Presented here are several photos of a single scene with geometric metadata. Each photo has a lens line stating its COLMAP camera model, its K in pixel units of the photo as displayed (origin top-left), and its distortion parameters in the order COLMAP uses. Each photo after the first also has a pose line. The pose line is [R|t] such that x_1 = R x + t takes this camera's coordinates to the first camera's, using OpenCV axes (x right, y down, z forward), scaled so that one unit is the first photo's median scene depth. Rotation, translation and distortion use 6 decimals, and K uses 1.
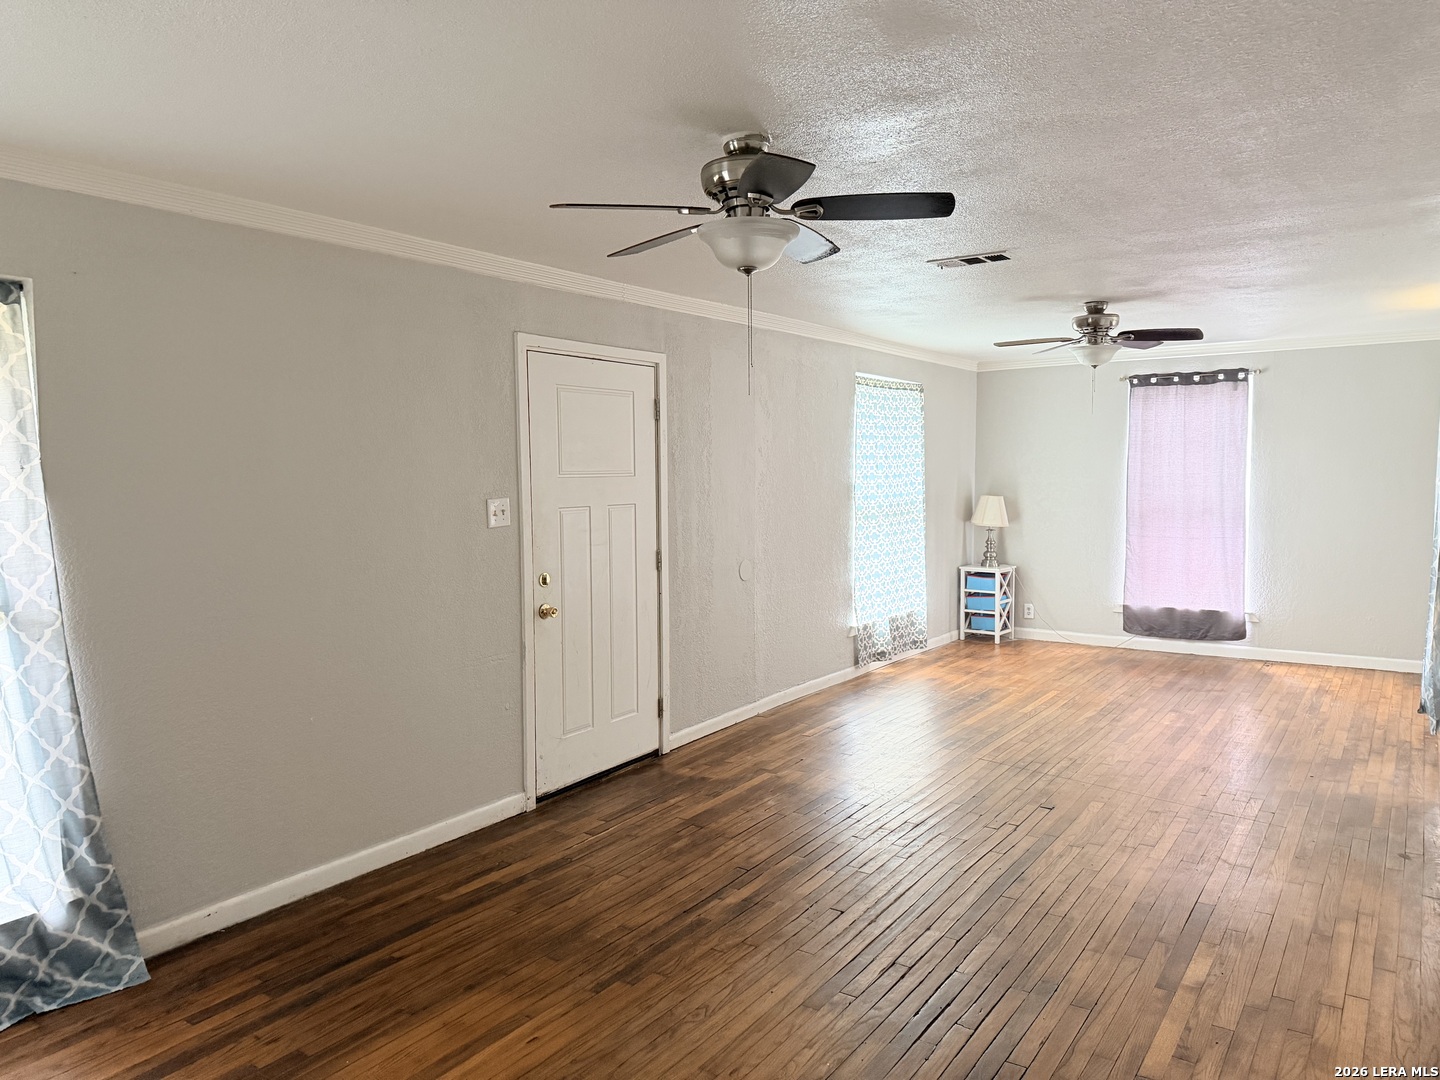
lens RADIAL K [[995.9, 0, 698.2], [0, 995.9, 524.1], [0, 0, 1]] dist [0.118924, -0.220651]
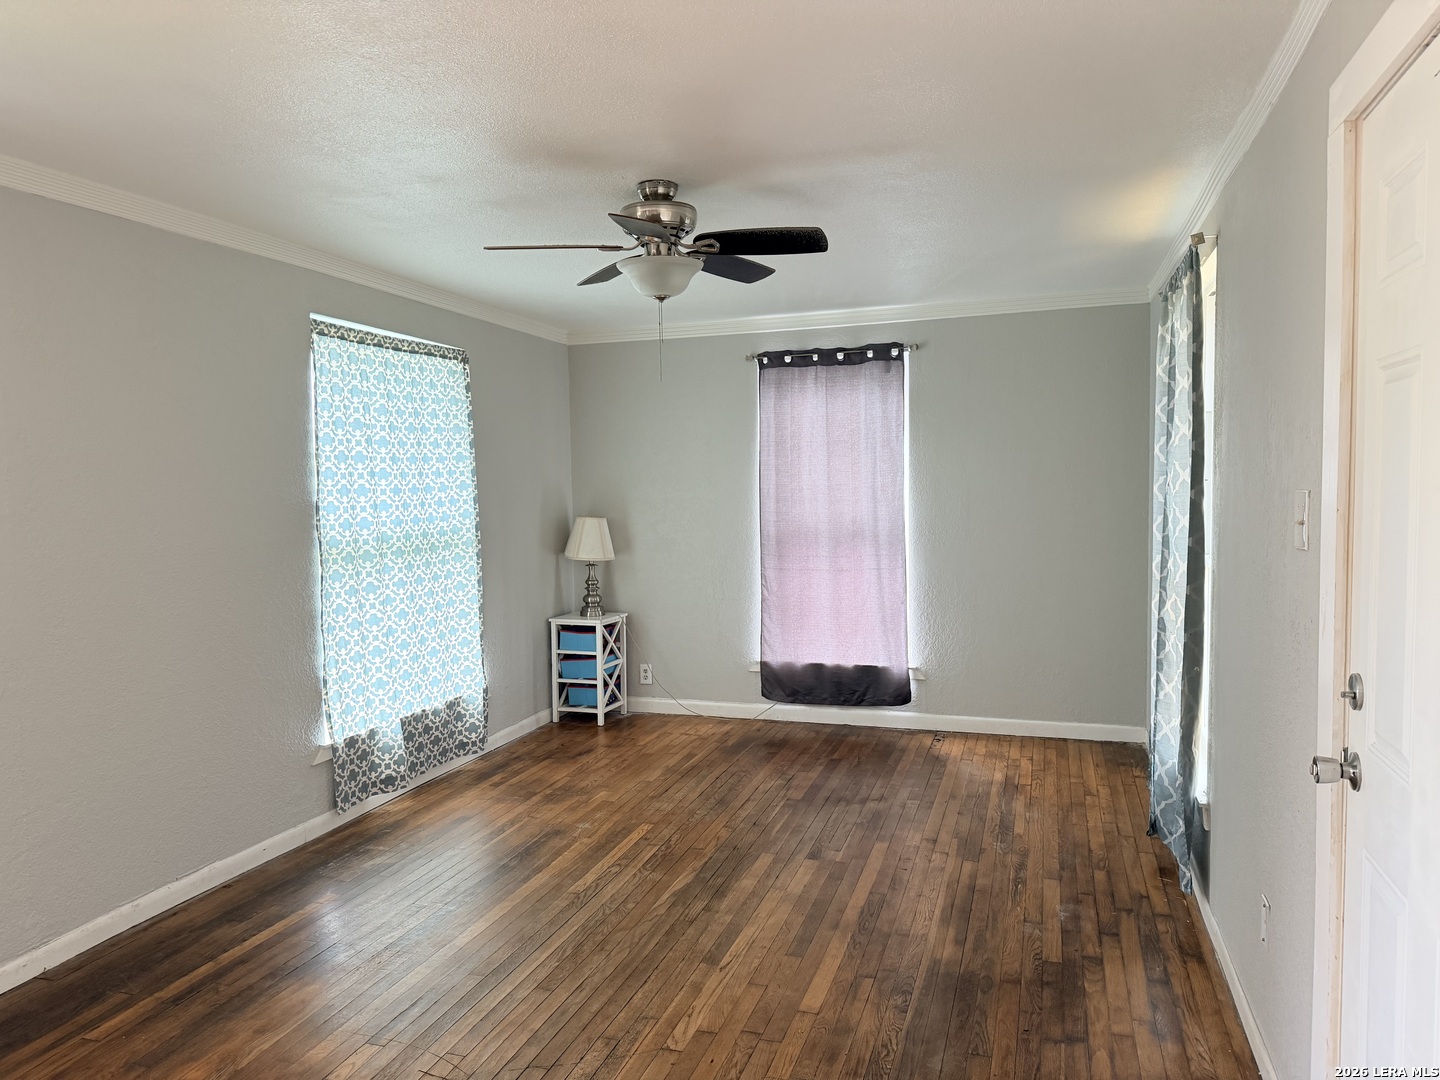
lens RADIAL K [[995.9, 0, 698.2], [0, 995.9, 524.1], [0, 0, 1]] dist [0.118924, -0.220651]
pose [[0.958165, -0.020374, 0.285490, 0.174526], [0.025507, 0.999573, -0.014272, -0.012528], [-0.285077, 0.020957, 0.958275, 0.317027]]
